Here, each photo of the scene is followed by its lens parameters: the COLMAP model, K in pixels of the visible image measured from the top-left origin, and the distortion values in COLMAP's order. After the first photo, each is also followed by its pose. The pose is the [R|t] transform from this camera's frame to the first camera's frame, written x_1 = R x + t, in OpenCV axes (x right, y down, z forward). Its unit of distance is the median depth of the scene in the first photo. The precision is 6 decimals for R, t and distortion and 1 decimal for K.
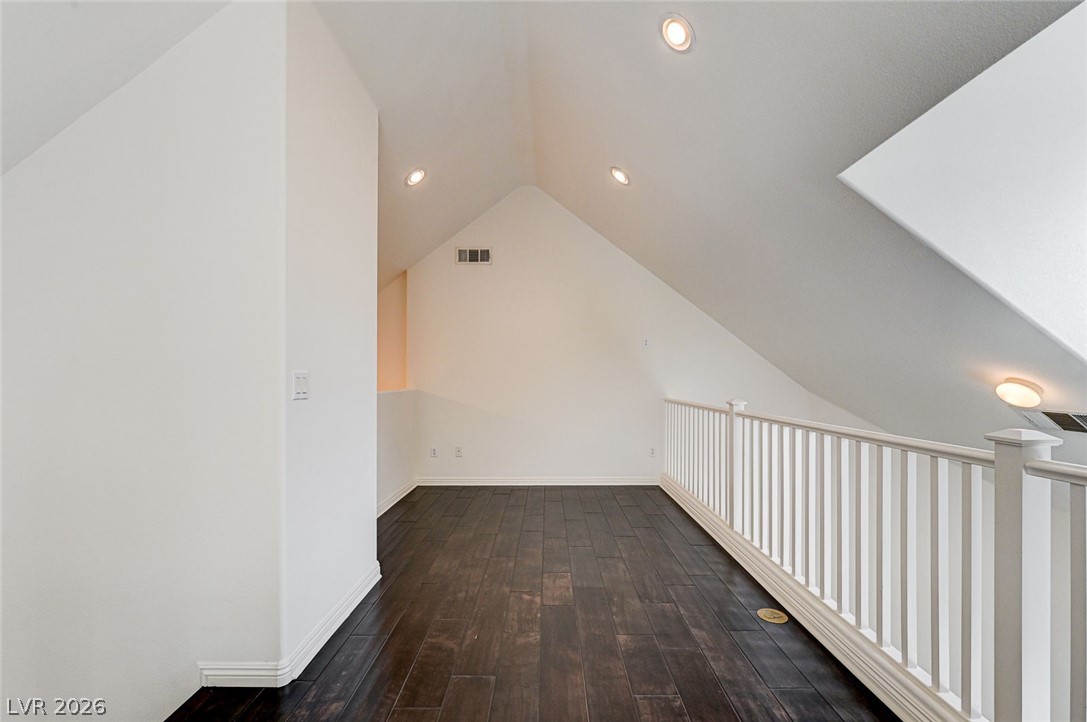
lens RADIAL K [[453.2, 0, 546.0], [0, 453.2, 379.2], [0, 0, 1]] dist [0.002358, 0.000142]
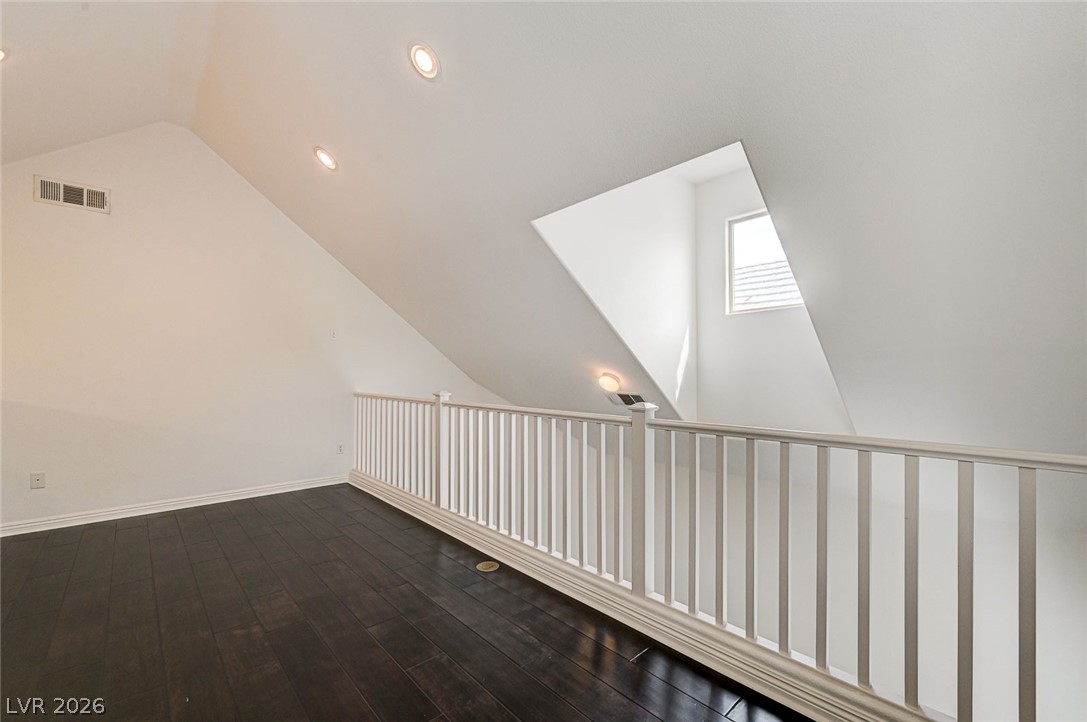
lens RADIAL K [[453.2, 0, 544.8], [0, 453.2, 368.4], [0, 0, 1]] dist [0.002358, 0.000142]
pose [[0.732125, 0.010364, 0.681092, -0.192343], [-0.002248, 0.999916, -0.012799, 0.002376], [-0.681167, 0.007840, 0.732086, -0.002903]]
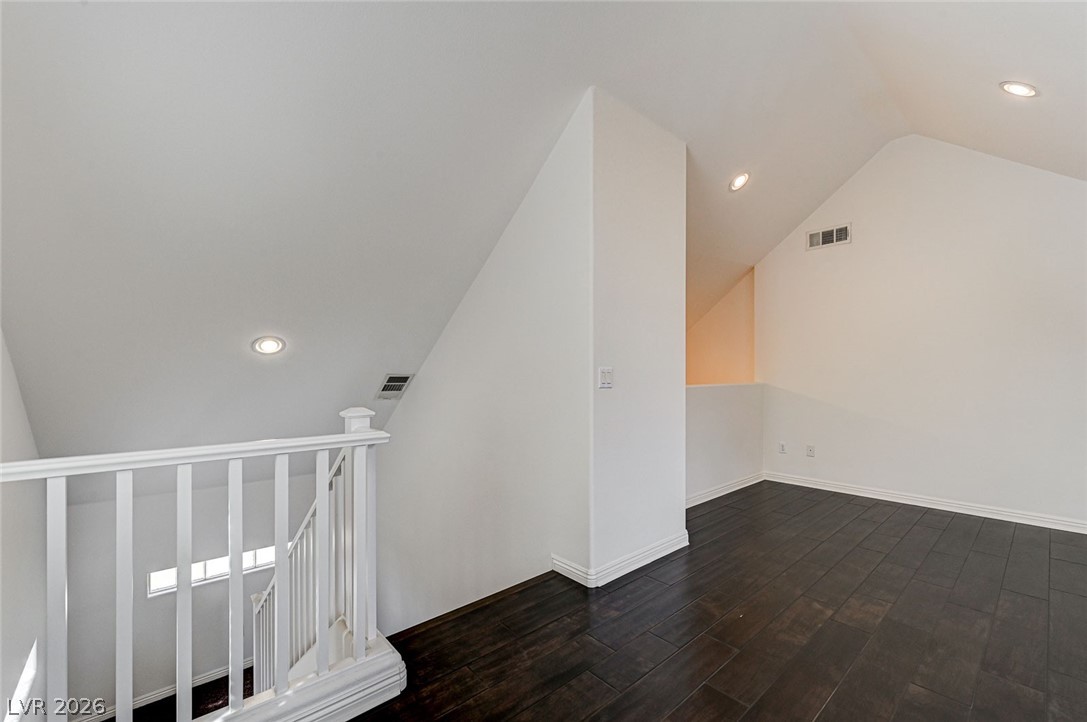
lens RADIAL K [[453.2, 0, 551.8], [0, 453.2, 369.3], [0, 0, 1]] dist [0.002358, 0.000142]
pose [[0.668810, -0.006538, -0.743405, 0.269991], [0.001146, 0.999969, -0.007763, -0.001523], [0.743433, 0.004340, 0.668797, -0.034502]]
